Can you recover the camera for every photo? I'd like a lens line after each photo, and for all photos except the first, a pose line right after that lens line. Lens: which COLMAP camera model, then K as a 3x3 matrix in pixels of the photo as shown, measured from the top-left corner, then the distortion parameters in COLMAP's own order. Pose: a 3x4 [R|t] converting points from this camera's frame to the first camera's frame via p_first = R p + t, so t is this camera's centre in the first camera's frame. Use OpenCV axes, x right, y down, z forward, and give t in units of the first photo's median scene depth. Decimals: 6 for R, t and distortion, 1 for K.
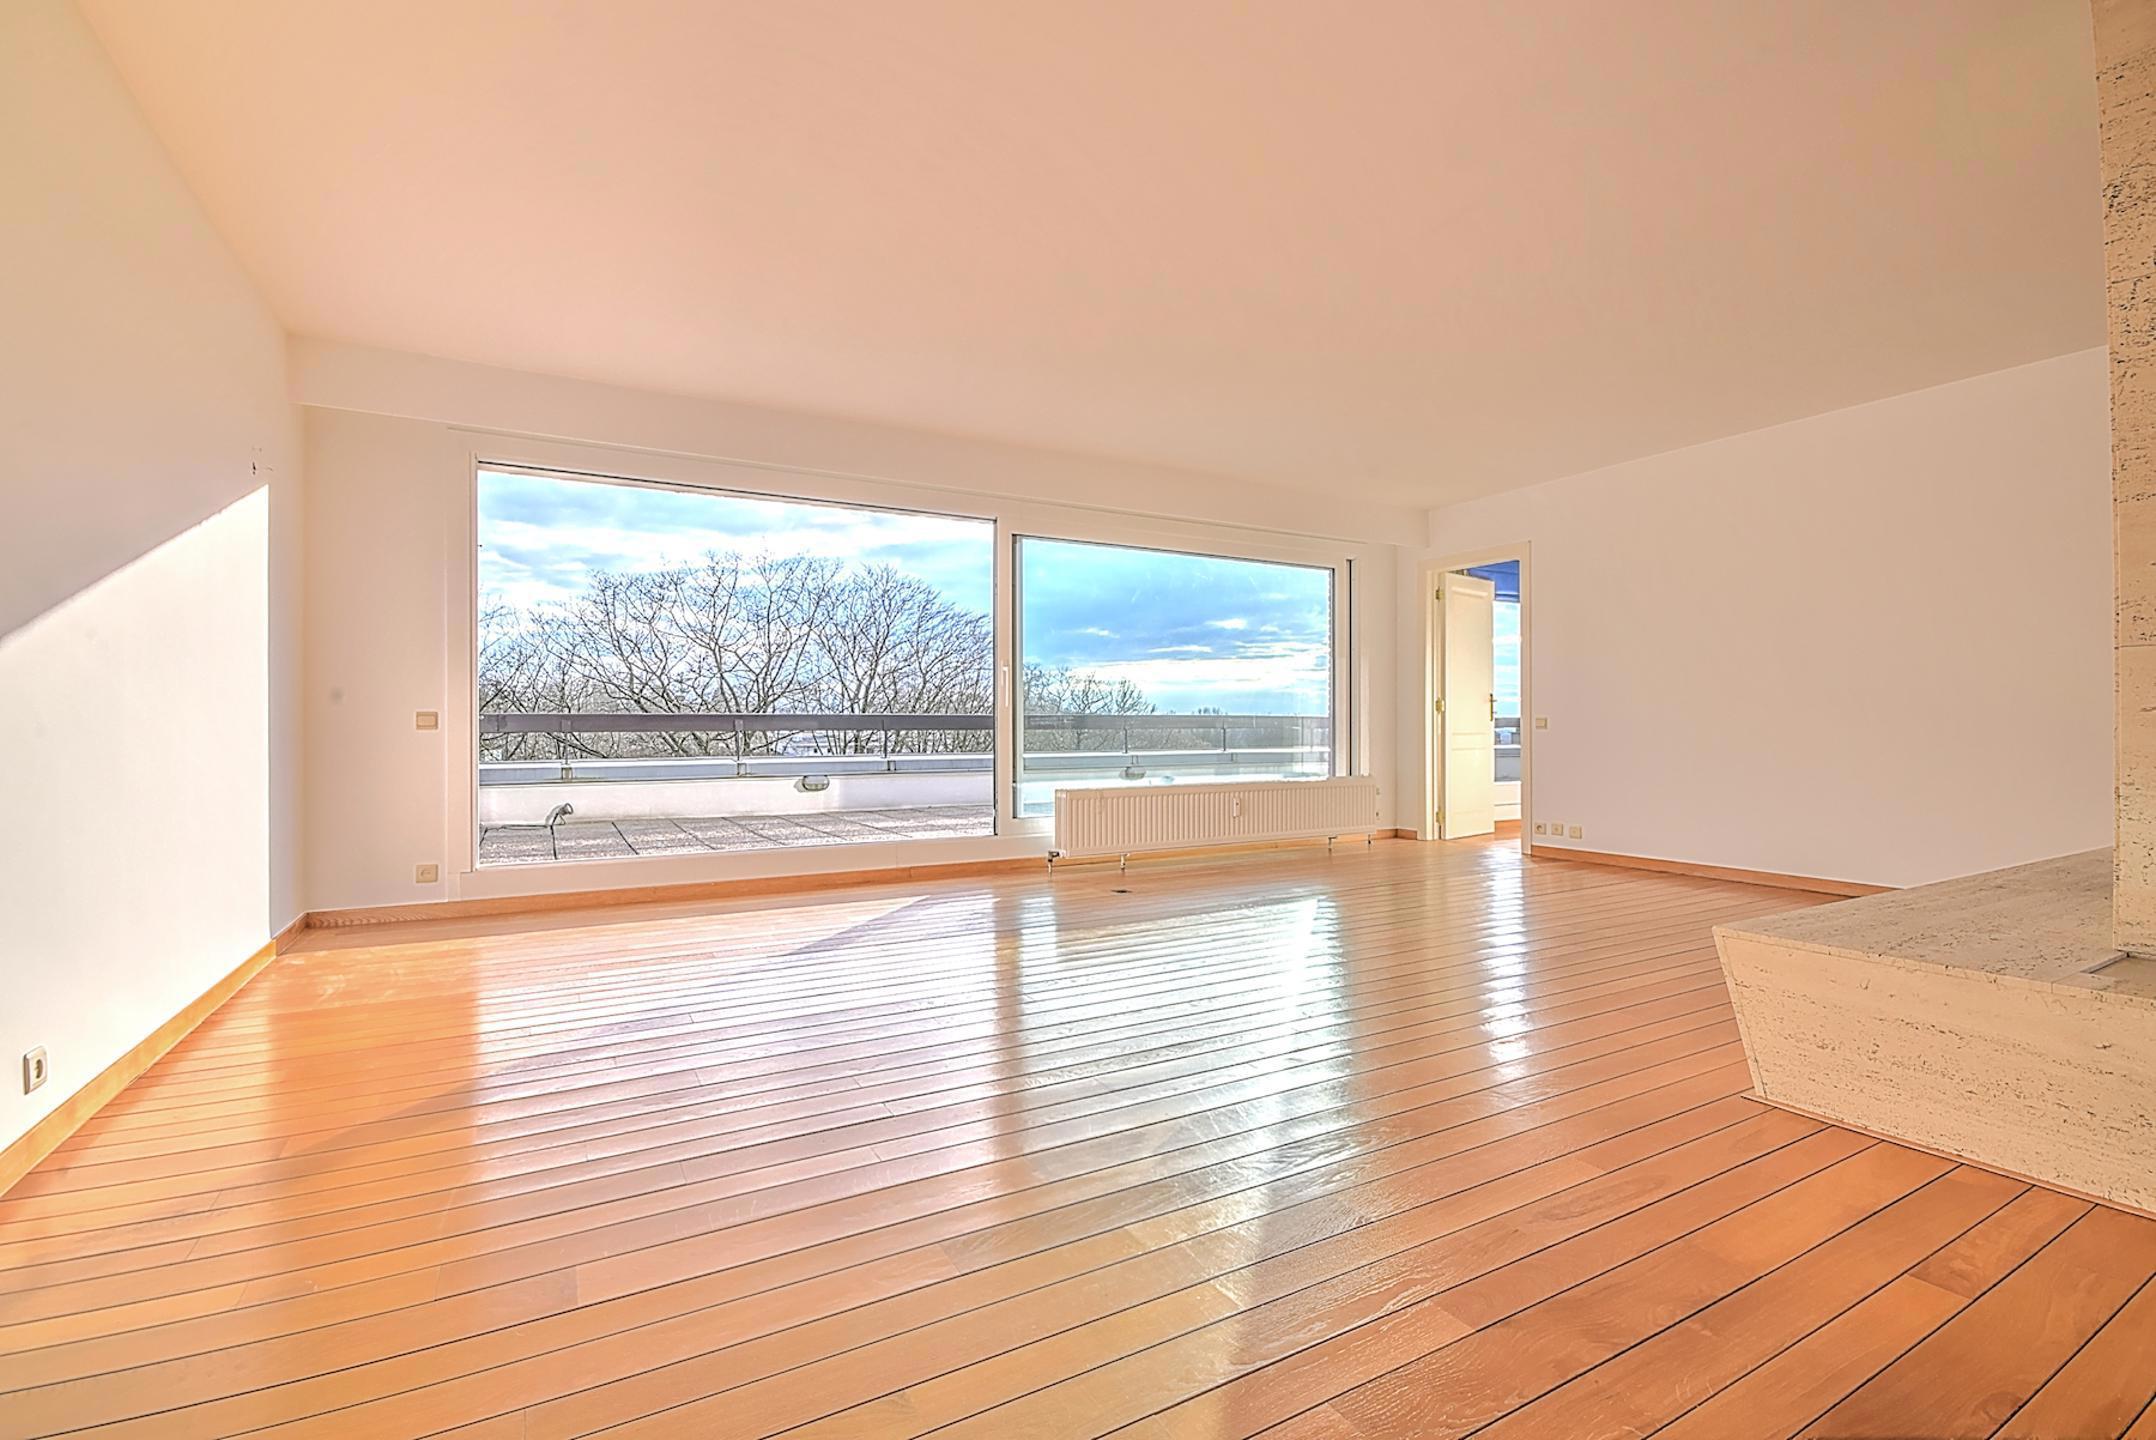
lens RADIAL K [[967.0, 0, 1078.0], [0, 967.0, 720.0], [0, 0, 1]] dist [-0.000988, -0.000102]
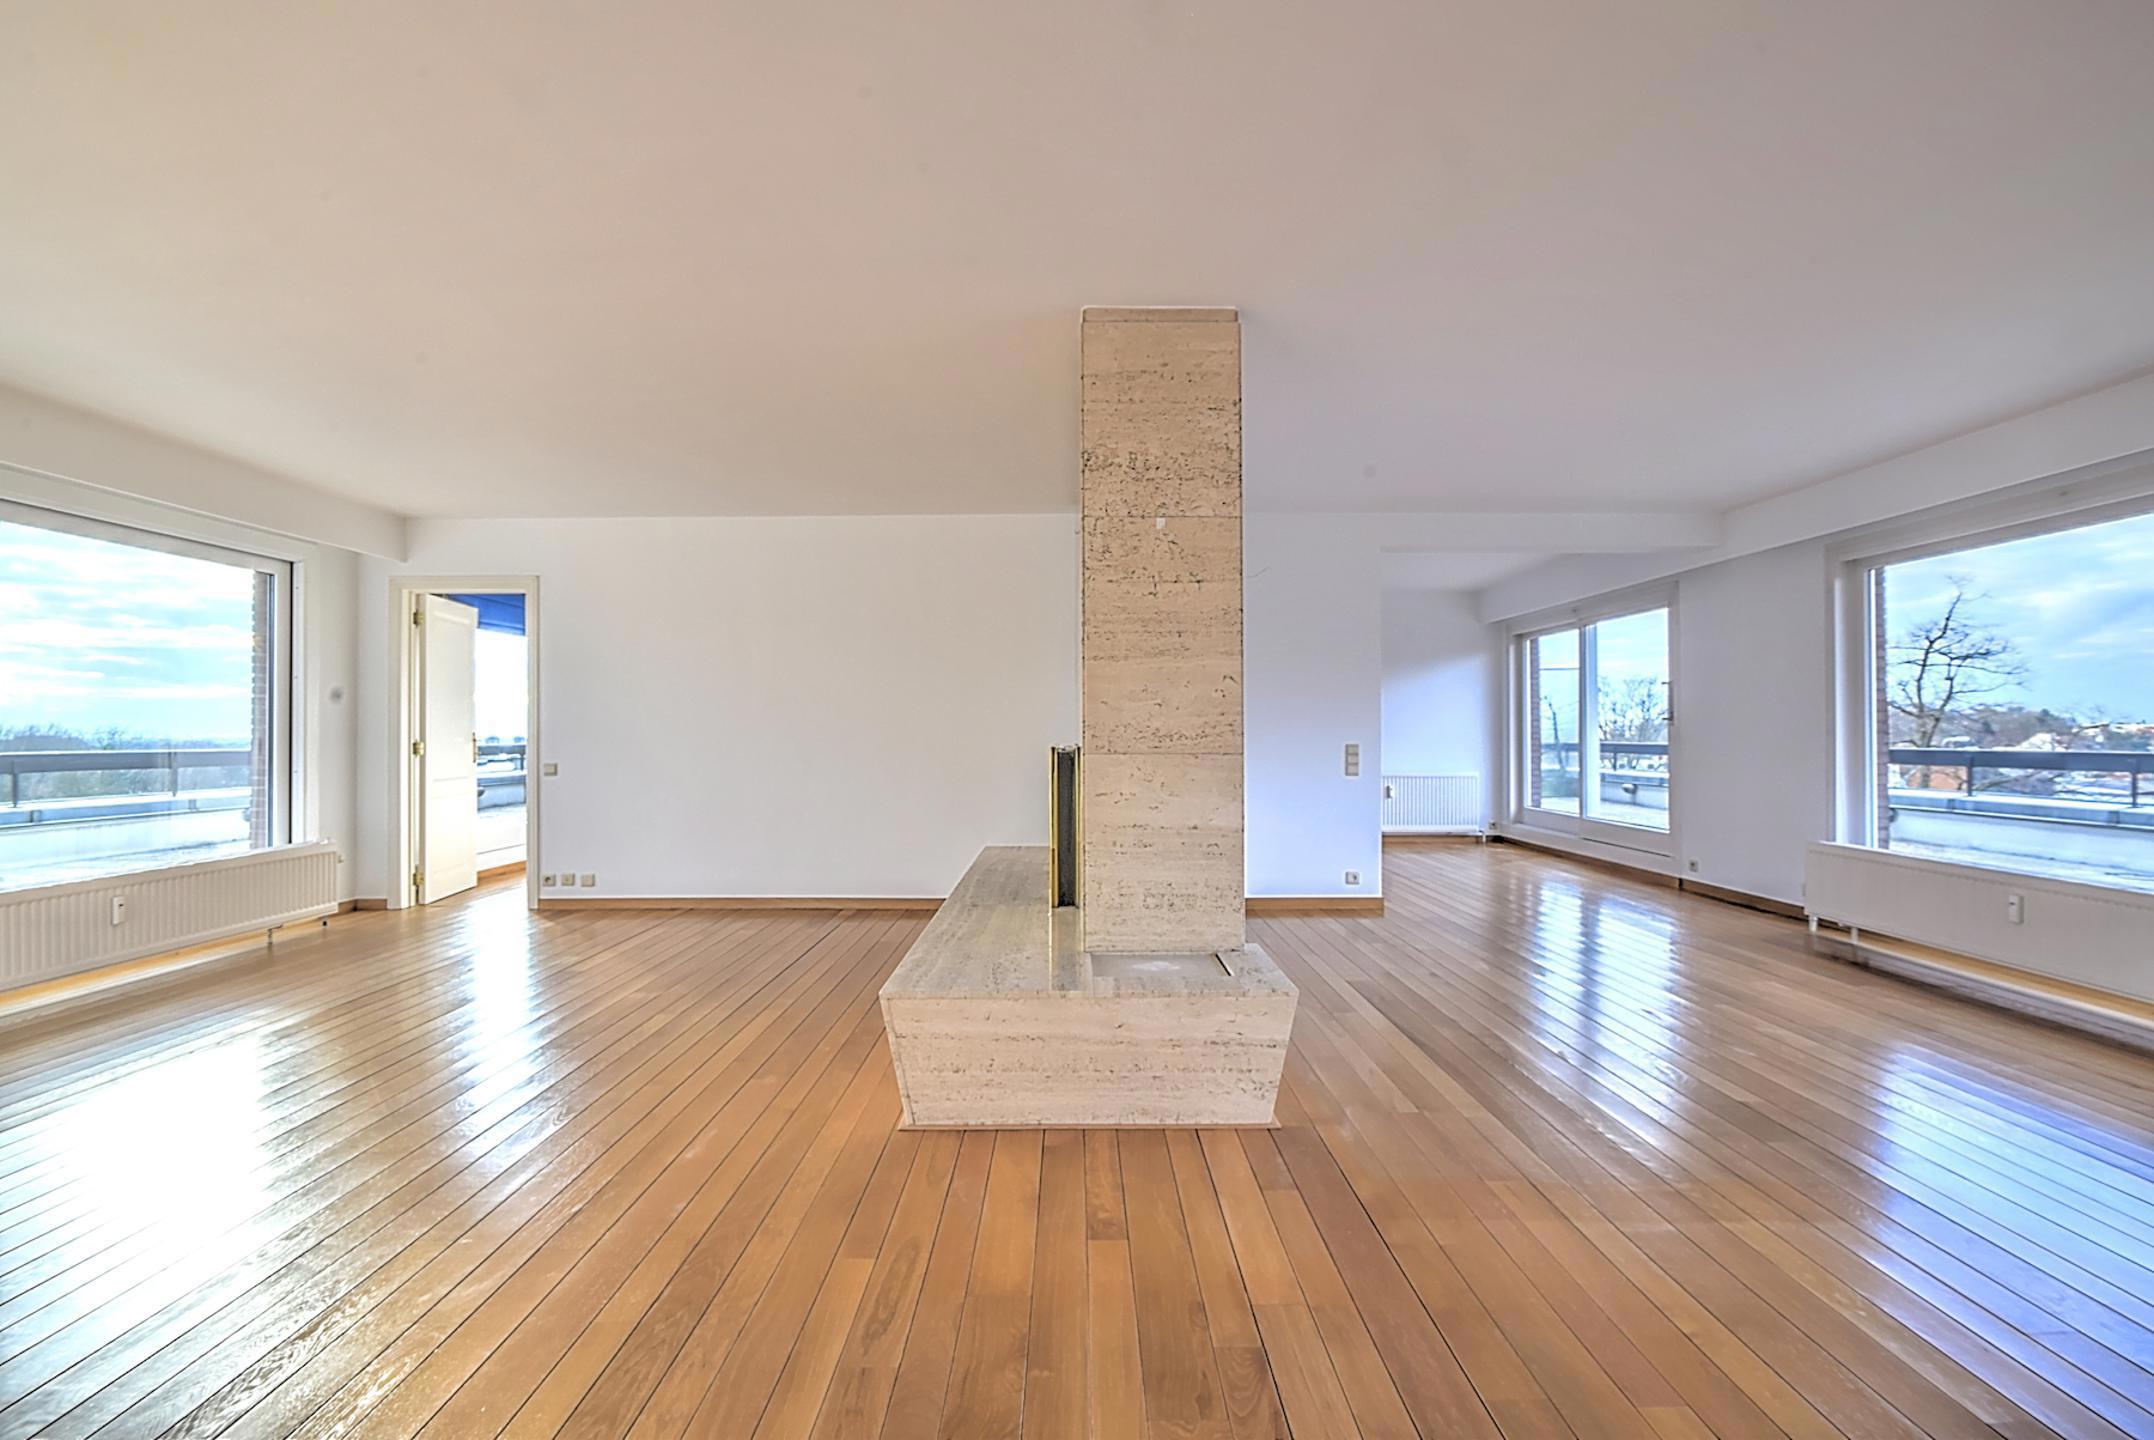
lens RADIAL K [[966.1, 0, 1077.0], [0, 966.1, 720.0], [0, 0, 1]] dist [-0.000988, -0.000102]
pose [[0.498261, 0.006621, 0.867002, -0.076941], [0.000033, 0.999971, -0.007656, -0.034280], [-0.867027, 0.003843, 0.498246, 0.071420]]
